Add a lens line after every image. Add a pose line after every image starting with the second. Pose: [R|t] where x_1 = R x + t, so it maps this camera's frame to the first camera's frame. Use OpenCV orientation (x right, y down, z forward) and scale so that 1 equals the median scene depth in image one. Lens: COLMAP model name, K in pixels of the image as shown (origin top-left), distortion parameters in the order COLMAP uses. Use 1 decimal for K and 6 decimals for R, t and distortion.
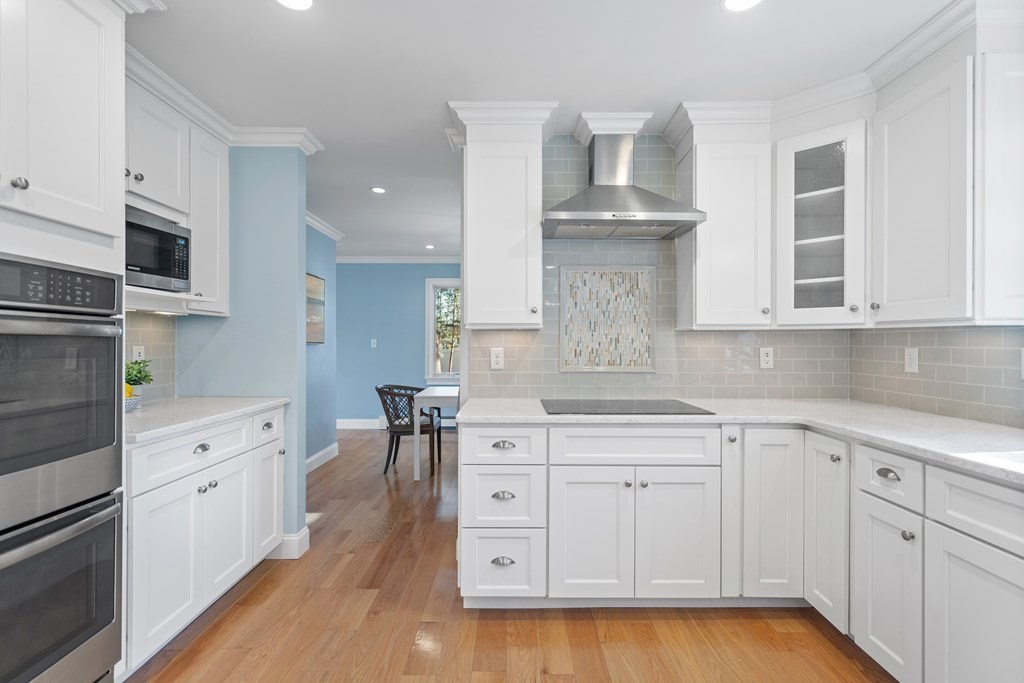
lens RADIAL K [[486.4, 0, 512.0], [0, 486.4, 341.5], [0, 0, 1]] dist [-0.000220, 0.001142]
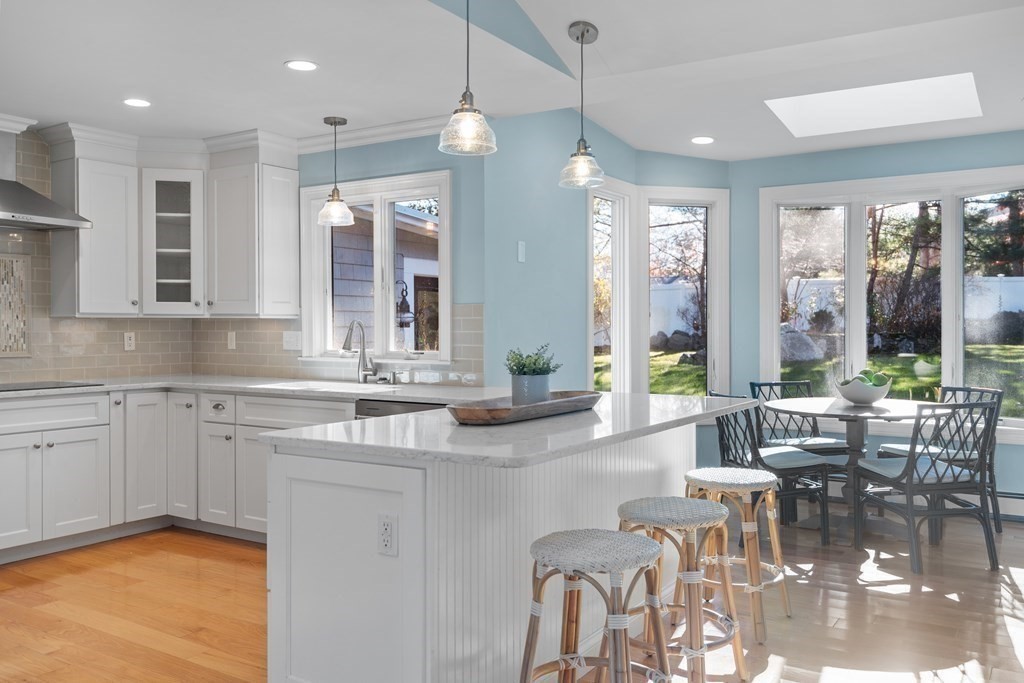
lens RADIAL K [[843.4, 0, 517.7], [0, 843.4, 337.9], [0, 0, 1]] dist [0.009025, 0.004098]
pose [[0.538742, -0.012902, 0.842372, -0.867504], [-0.000499, 0.999878, 0.015634, -0.008411], [-0.842471, -0.008843, 0.538670, -1.110699]]
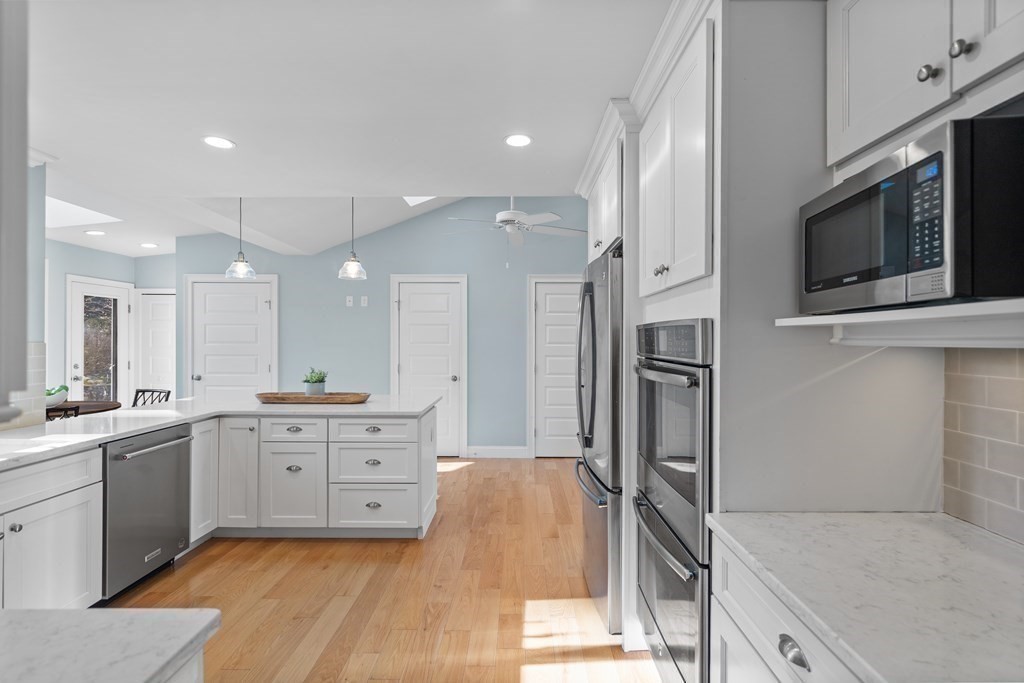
lens RADIAL K [[486.4, 0, 512.0], [0, 486.4, 341.5], [0, 0, 1]] dist [-0.000220, 0.001142]
pose [[-0.999785, -0.002939, 0.020529, -0.362130], [-0.002932, 0.999996, 0.000395, -0.071433], [-0.020530, 0.000334, -0.999789, 1.374222]]
